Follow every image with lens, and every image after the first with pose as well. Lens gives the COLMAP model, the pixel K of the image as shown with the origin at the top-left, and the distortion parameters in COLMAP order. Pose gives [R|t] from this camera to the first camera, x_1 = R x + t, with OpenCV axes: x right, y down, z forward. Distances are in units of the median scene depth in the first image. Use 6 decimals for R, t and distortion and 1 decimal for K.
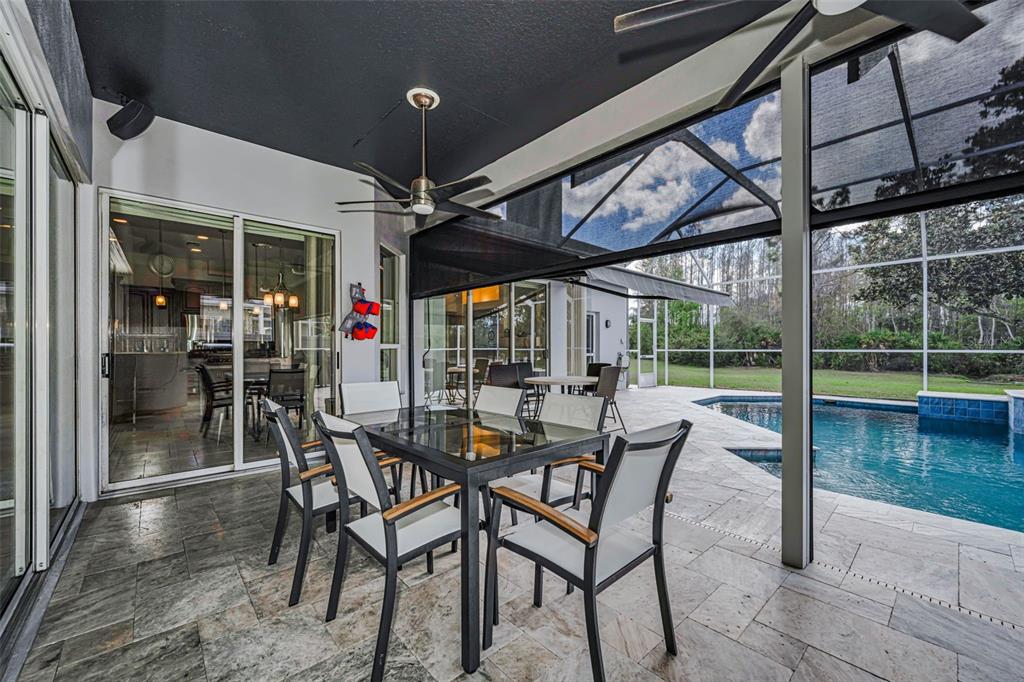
lens RADIAL K [[405.4, 0, 512.6], [0, 405.4, 344.7], [0, 0, 1]] dist [-0.004082, 0.000230]
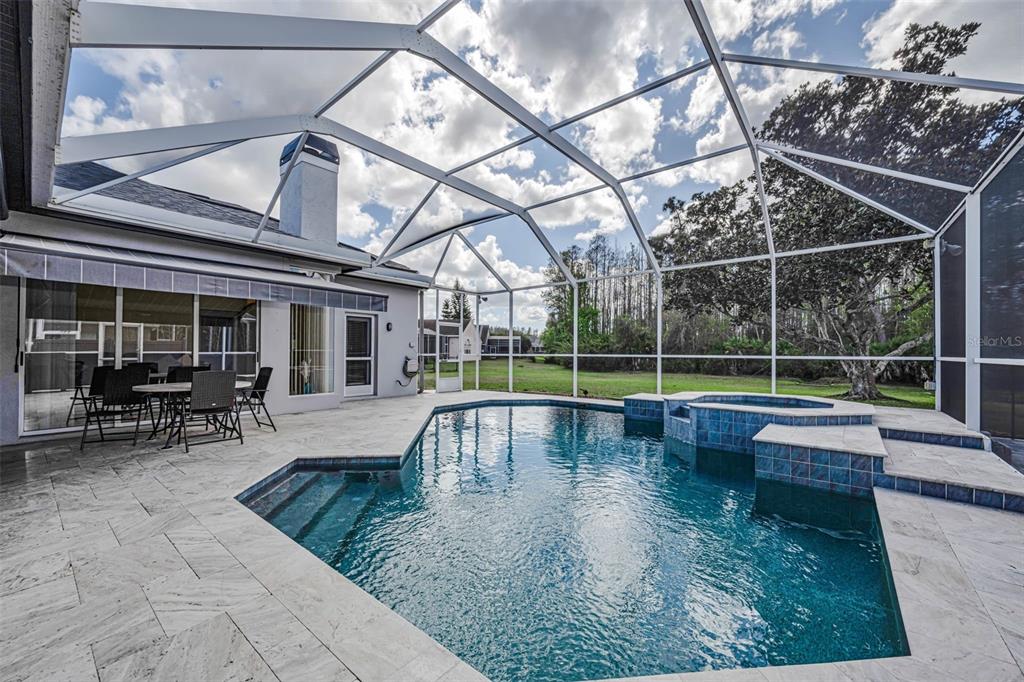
lens RADIAL K [[405.4, 0, 505.2], [0, 405.4, 355.3], [0, 0, 1]] dist [-0.004082, 0.000230]
pose [[0.989505, 0.004383, 0.144435, 0.257803], [-0.006478, 0.999881, 0.014036, 0.000862], [-0.144356, -0.014825, 0.989415, 0.002640]]
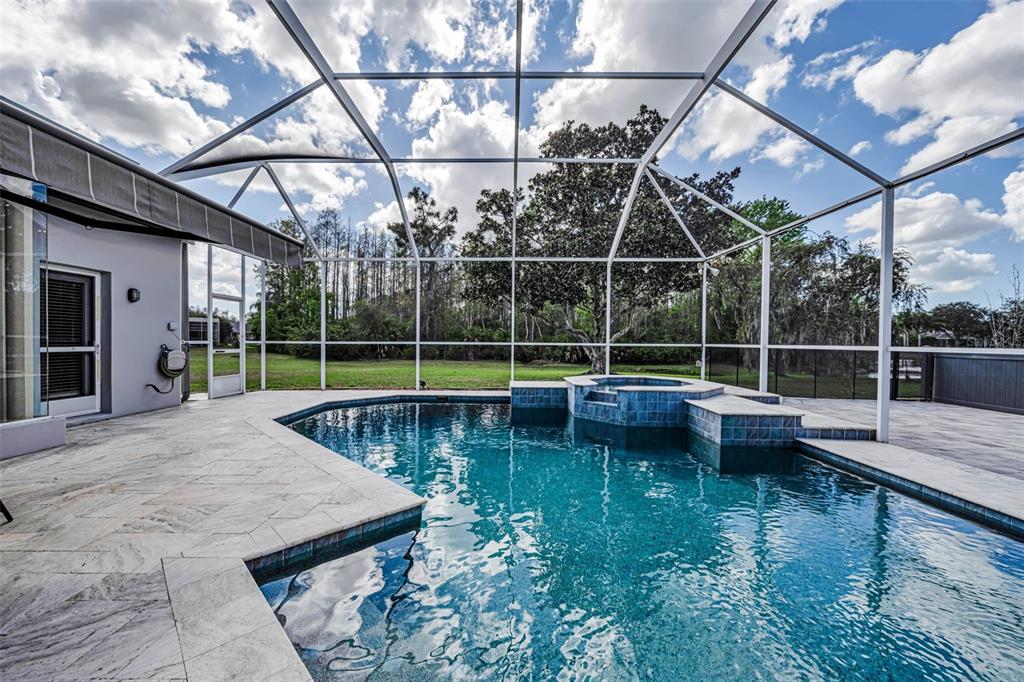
lens RADIAL K [[405.4, 0, 514.8], [0, 405.4, 346.7], [0, 0, 1]] dist [-0.004082, 0.000230]
pose [[0.667155, -0.003617, 0.744910, 0.117959], [-0.013704, 0.999759, 0.017128, 0.002982], [-0.744793, -0.021635, 0.666945, 0.148651]]
